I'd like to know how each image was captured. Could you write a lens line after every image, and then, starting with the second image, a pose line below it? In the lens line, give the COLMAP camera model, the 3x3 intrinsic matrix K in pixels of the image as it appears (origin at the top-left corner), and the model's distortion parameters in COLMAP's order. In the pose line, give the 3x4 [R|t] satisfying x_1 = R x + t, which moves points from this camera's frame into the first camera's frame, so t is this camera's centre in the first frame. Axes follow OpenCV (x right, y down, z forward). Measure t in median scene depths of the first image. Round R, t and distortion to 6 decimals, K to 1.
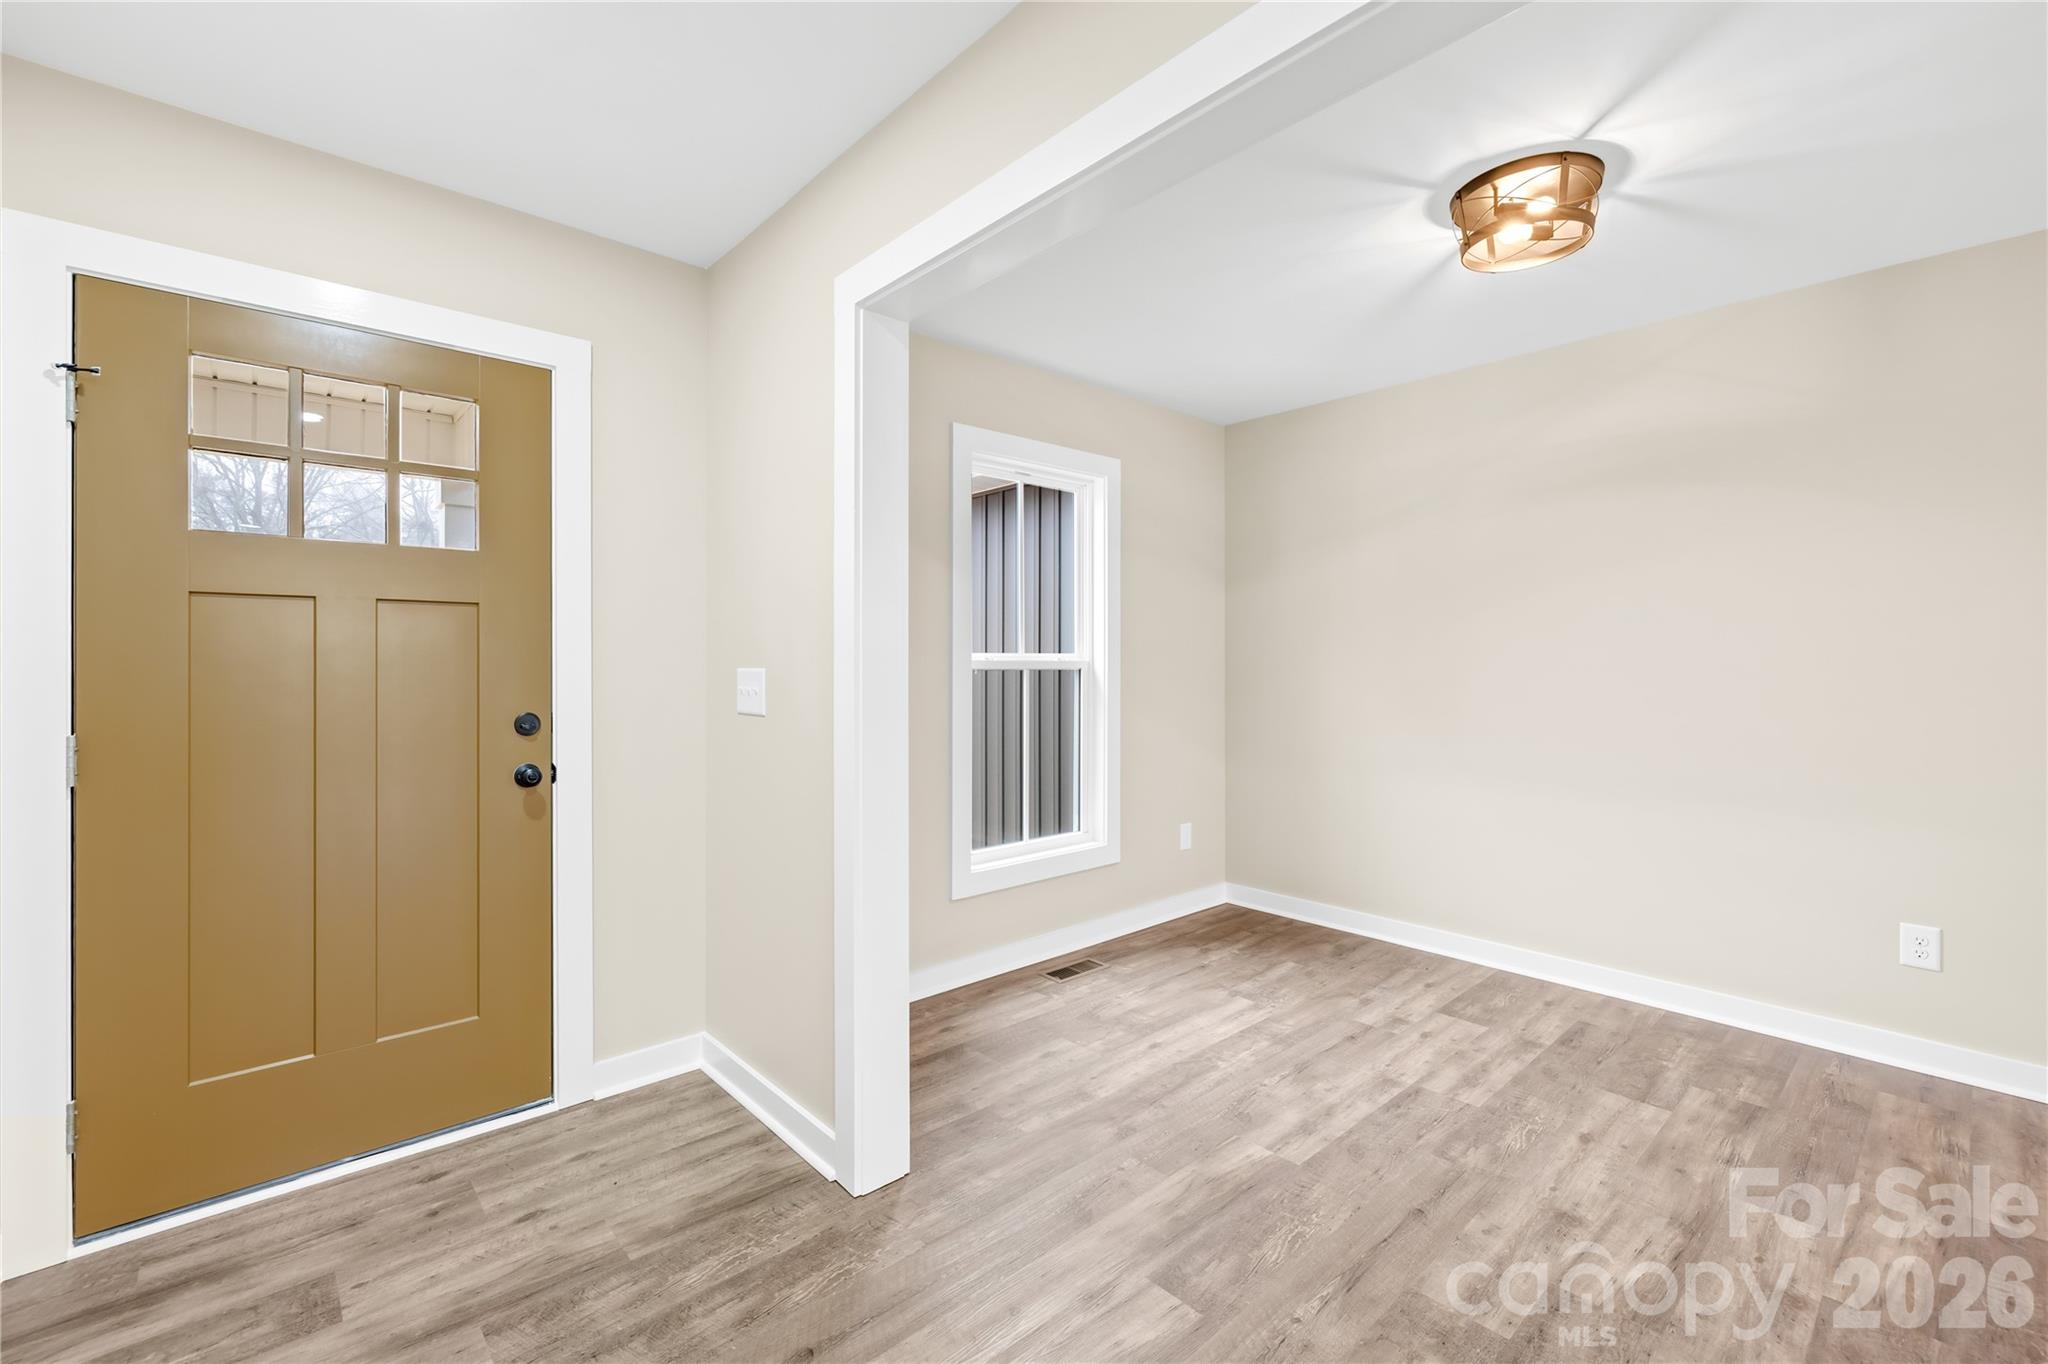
lens RADIAL K [[882.5, 0, 1020.2], [0, 882.5, 660.5], [0, 0, 1]] dist [-0.000999, 0.000209]
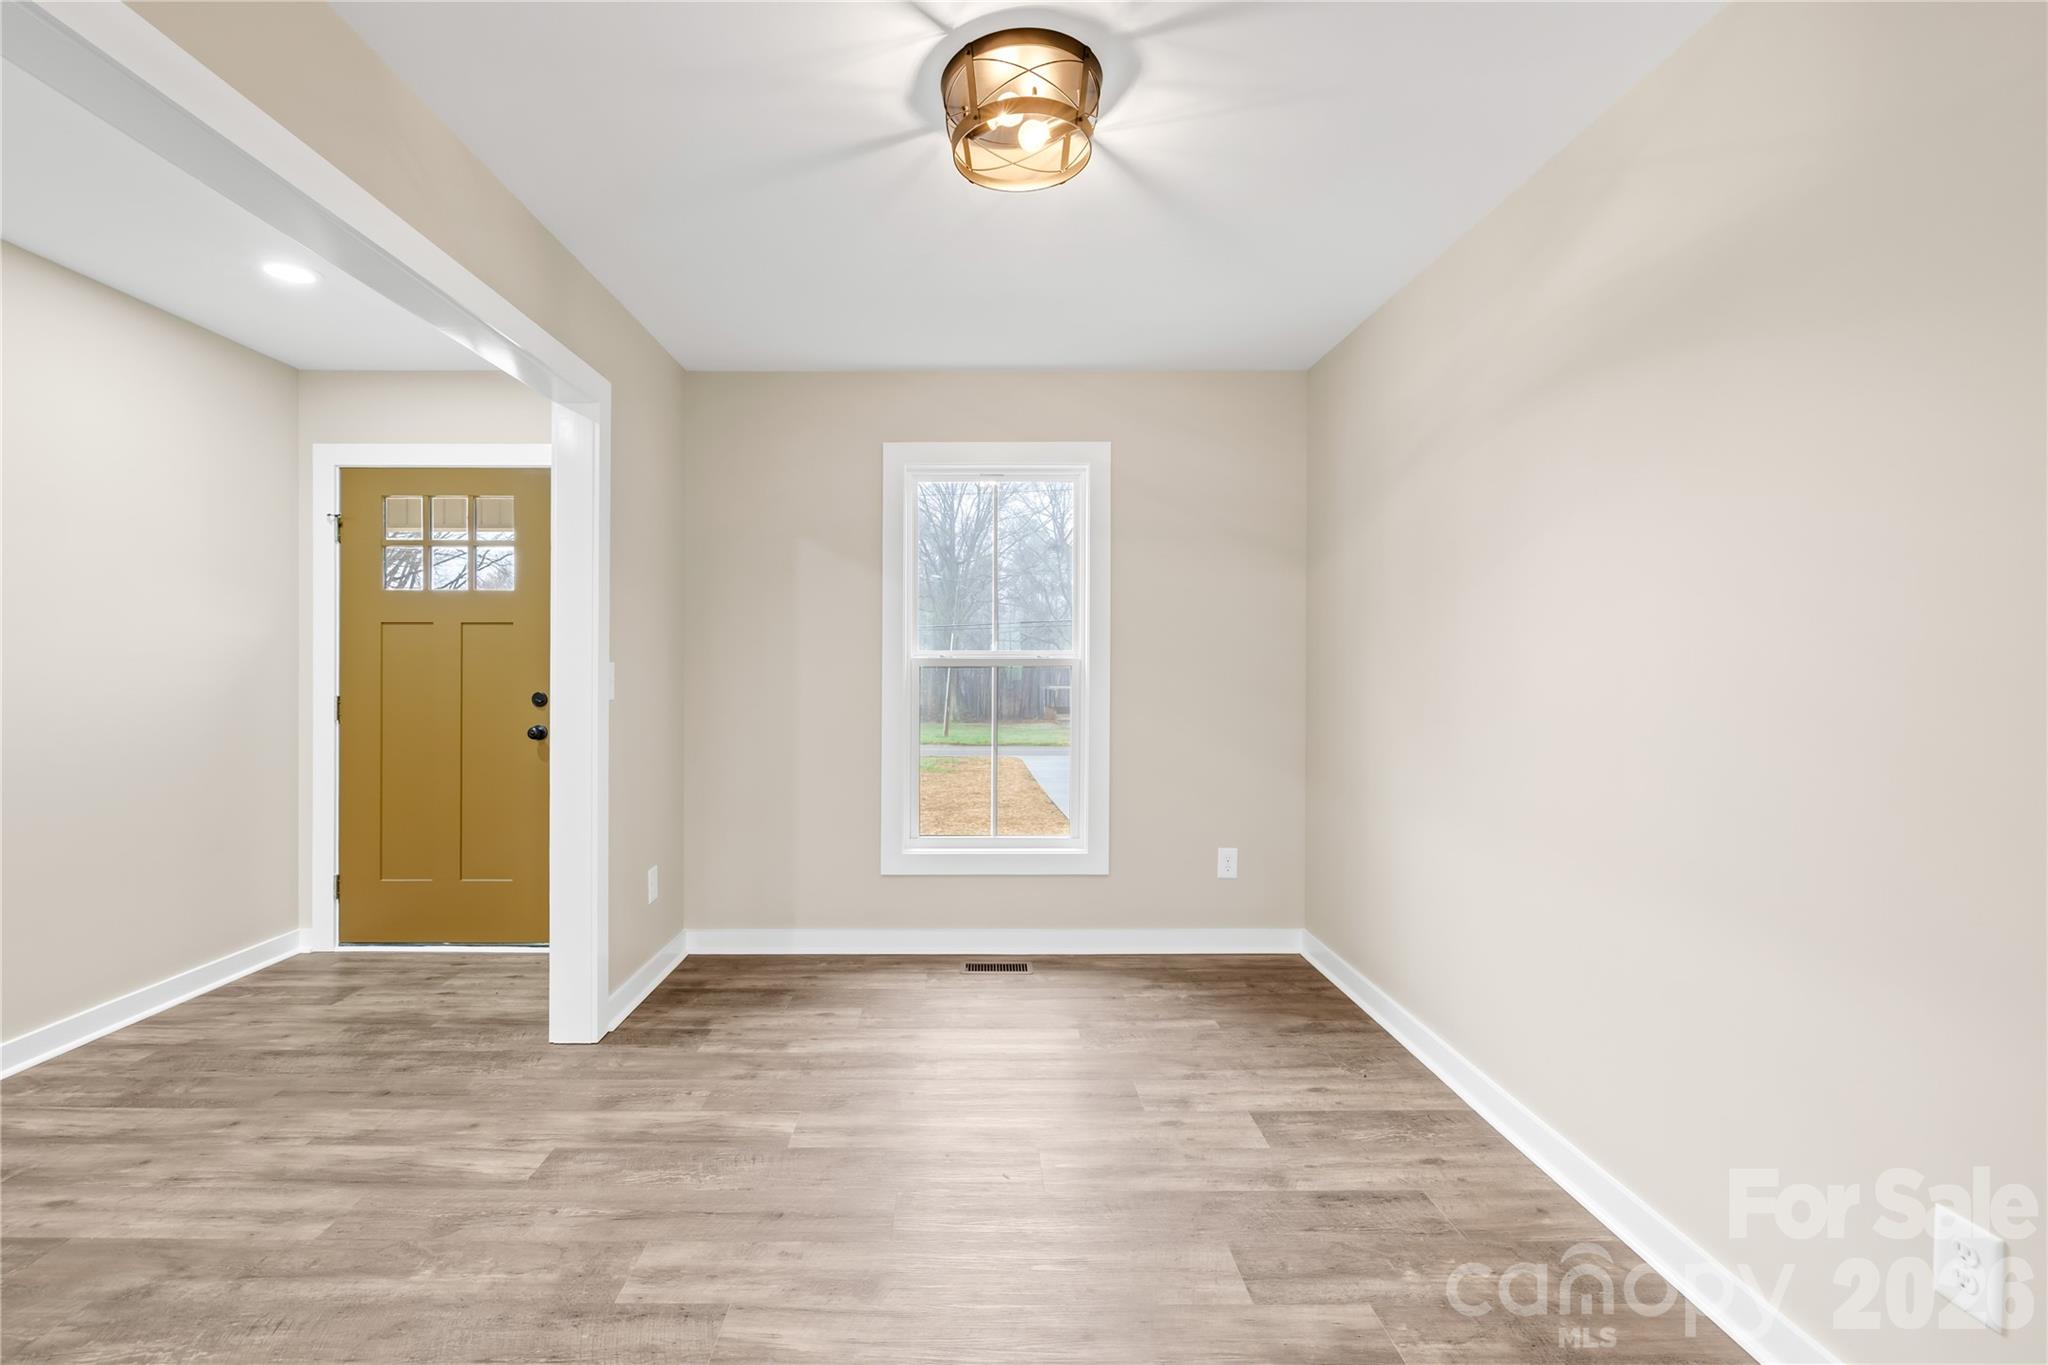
lens RADIAL K [[895.8, 0, 959.7], [0, 895.8, 666.8], [0, 0, 1]] dist [-0.001082, -0.000040]
pose [[0.742974, 0.004996, -0.669301, 0.877243], [0.000000, 0.999972, 0.007464, 0.002834], [0.669320, -0.005545, 0.742954, 0.272739]]
